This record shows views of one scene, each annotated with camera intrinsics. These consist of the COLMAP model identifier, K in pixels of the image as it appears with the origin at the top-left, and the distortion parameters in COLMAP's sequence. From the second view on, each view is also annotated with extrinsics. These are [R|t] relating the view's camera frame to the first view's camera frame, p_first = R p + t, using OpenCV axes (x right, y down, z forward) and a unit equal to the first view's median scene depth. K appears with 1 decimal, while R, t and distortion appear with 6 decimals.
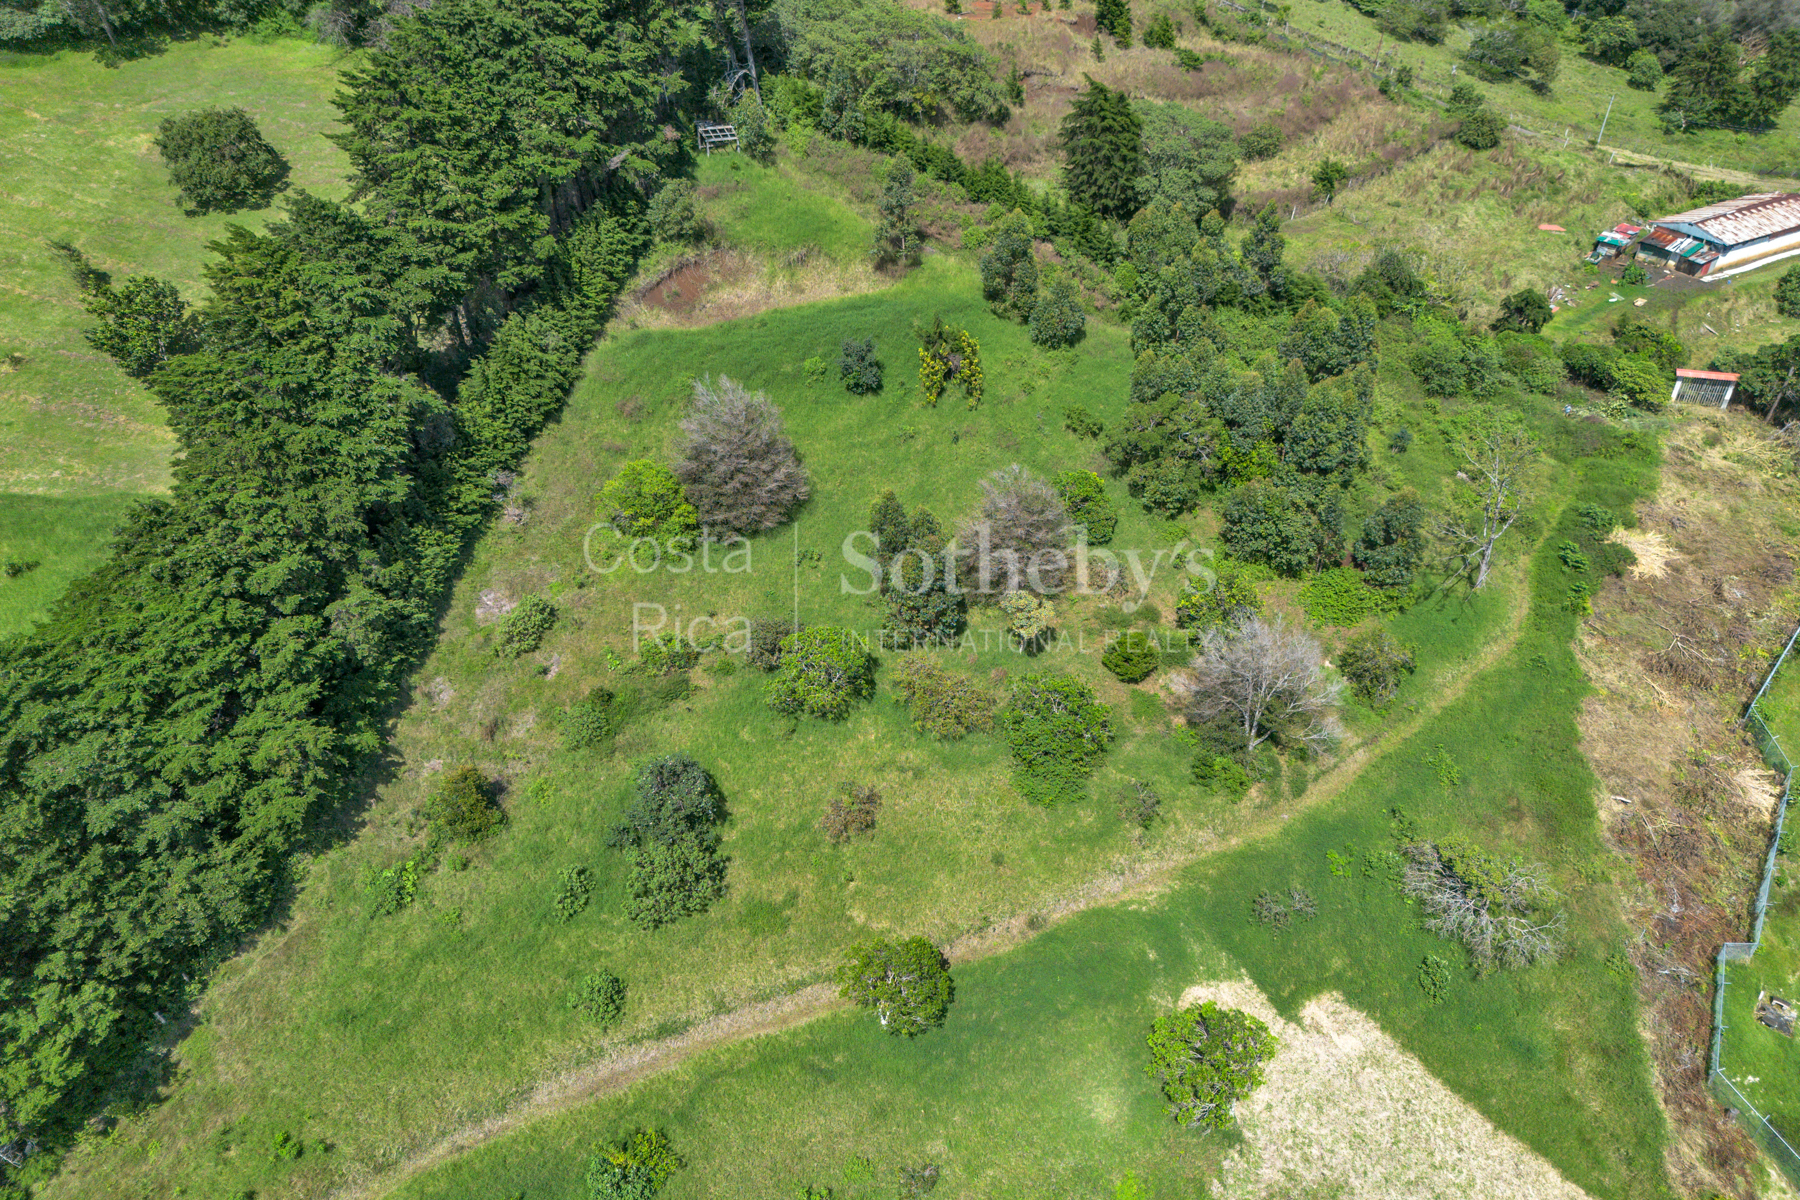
lens RADIAL K [[1218.9, 0, 900.0], [0, 1218.9, 600.0], [0, 0, 1]] dist [0.003835, 0.000869]
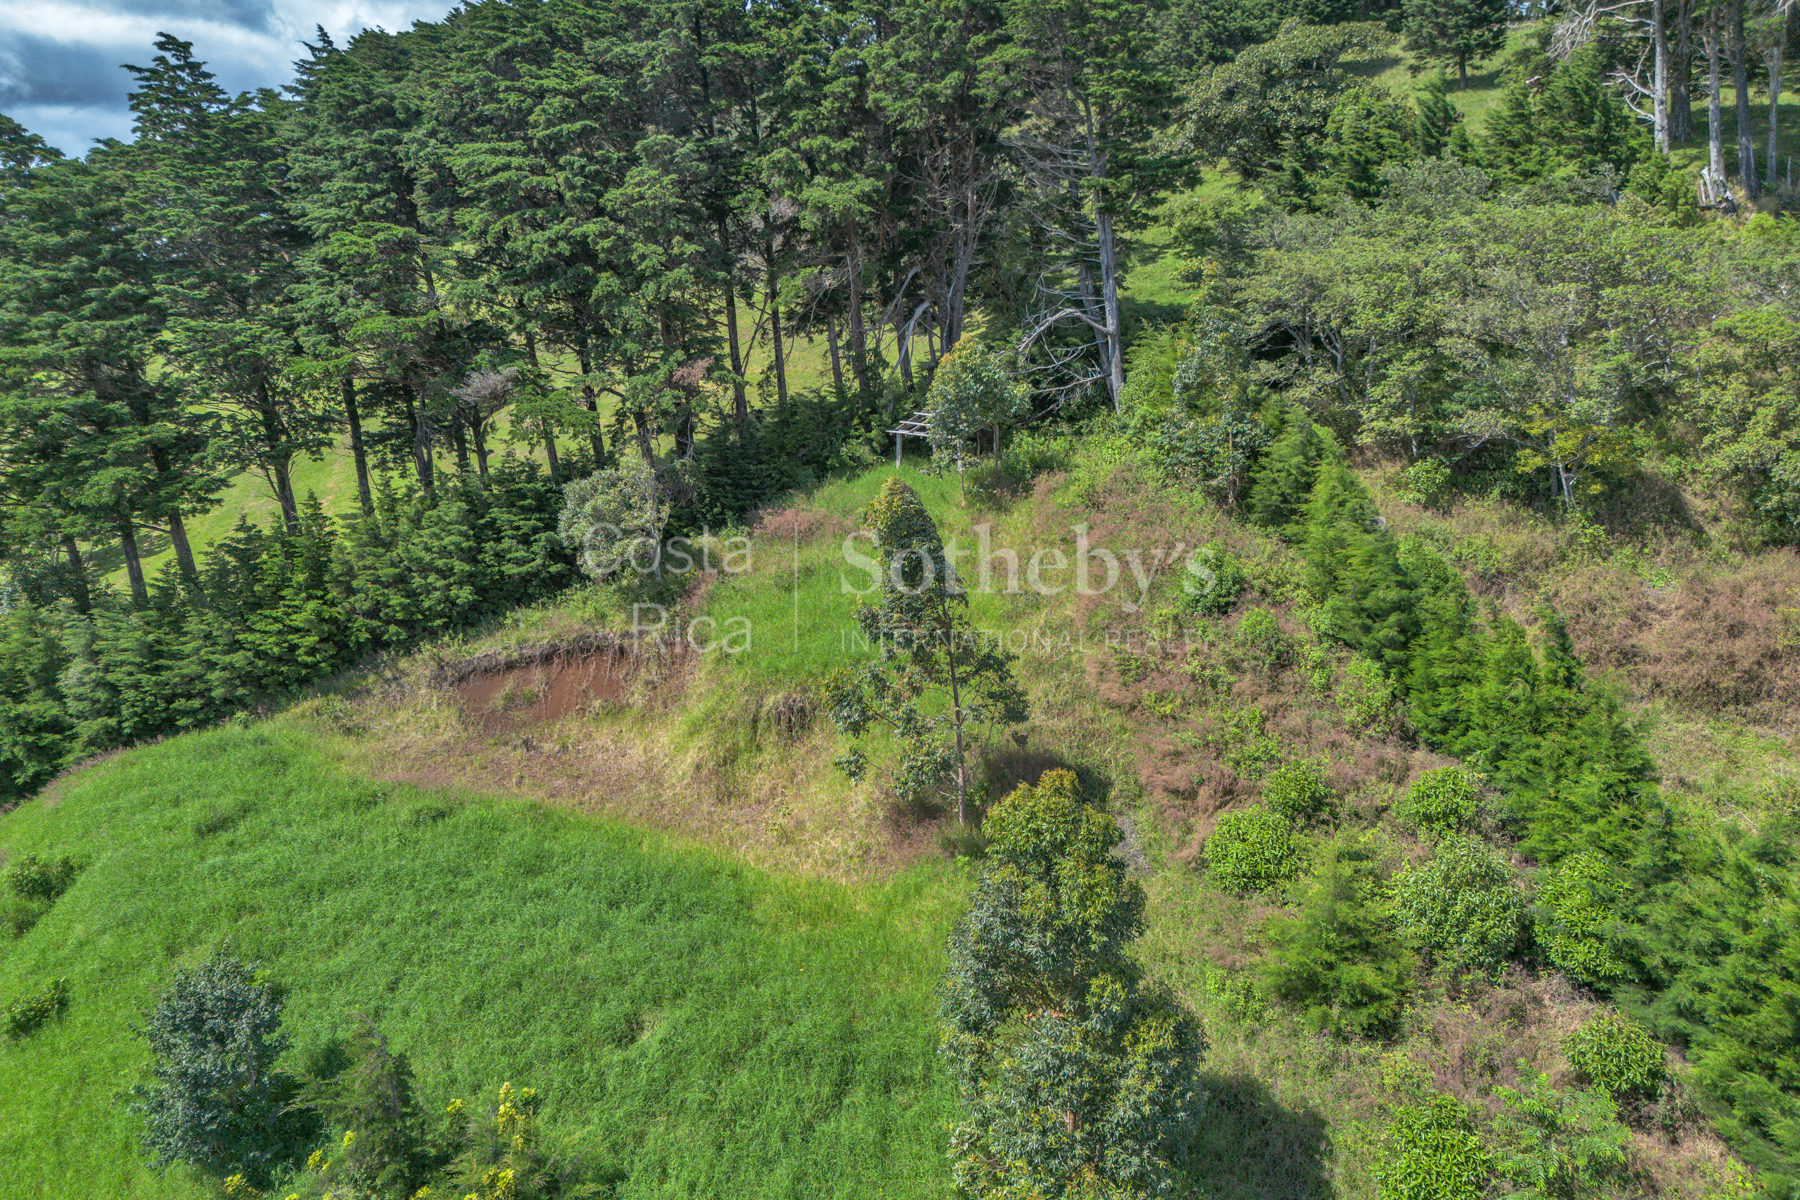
lens RADIAL K [[1218.9, 0, 900.0], [0, 1218.9, 600.0], [0, 0, 1]] dist [0.003835, 0.000869]
pose [[0.553418, 0.216946, -0.804153, 0.222904], [-0.466047, 0.880849, -0.083096, -0.301336], [0.690311, 0.420760, 0.588585, 0.808546]]
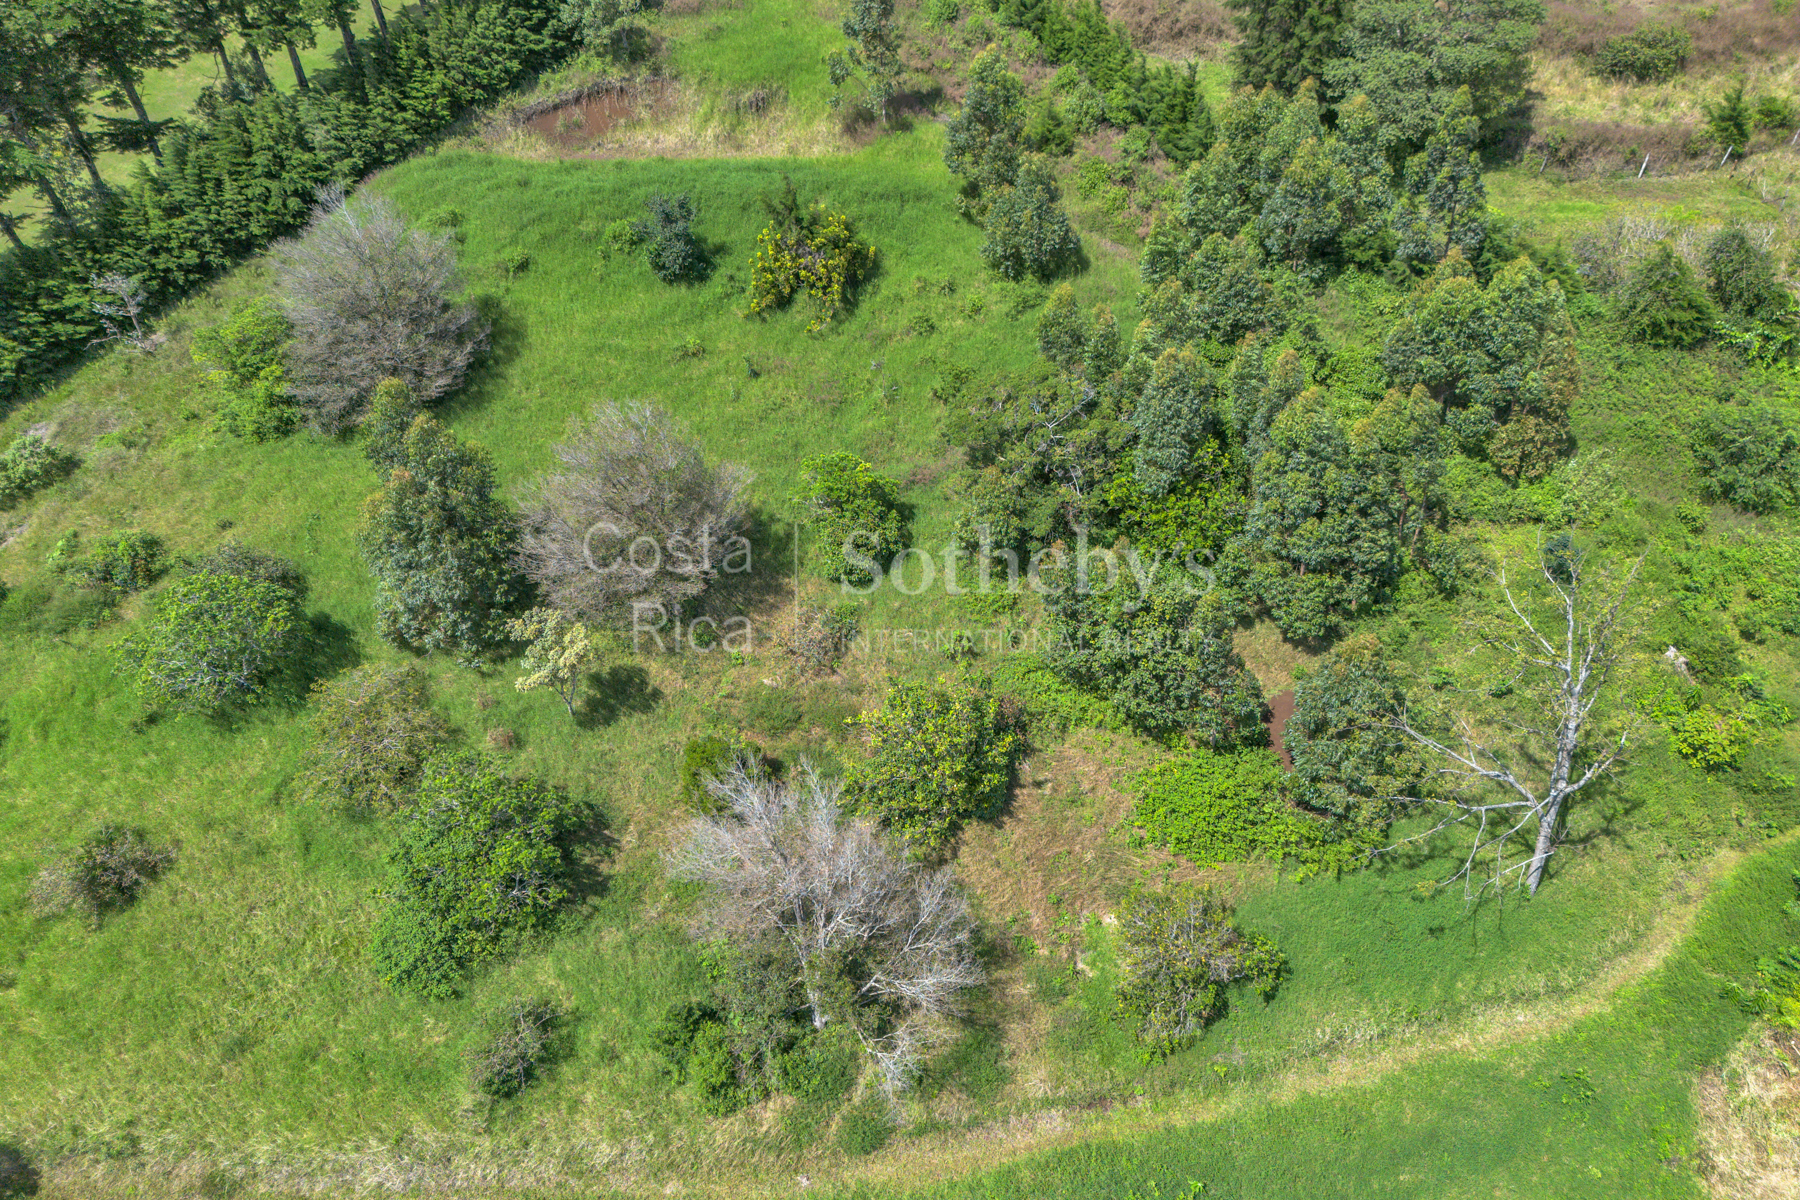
lens RADIAL K [[1218.9, 0, 900.0], [0, 1218.9, 600.0], [0, 0, 1]] dist [0.003835, 0.000869]
pose [[0.885913, 0.268000, -0.378594, 0.344803], [-0.263558, 0.962478, 0.064593, -0.070078], [0.381699, 0.042558, 0.923306, 0.392885]]
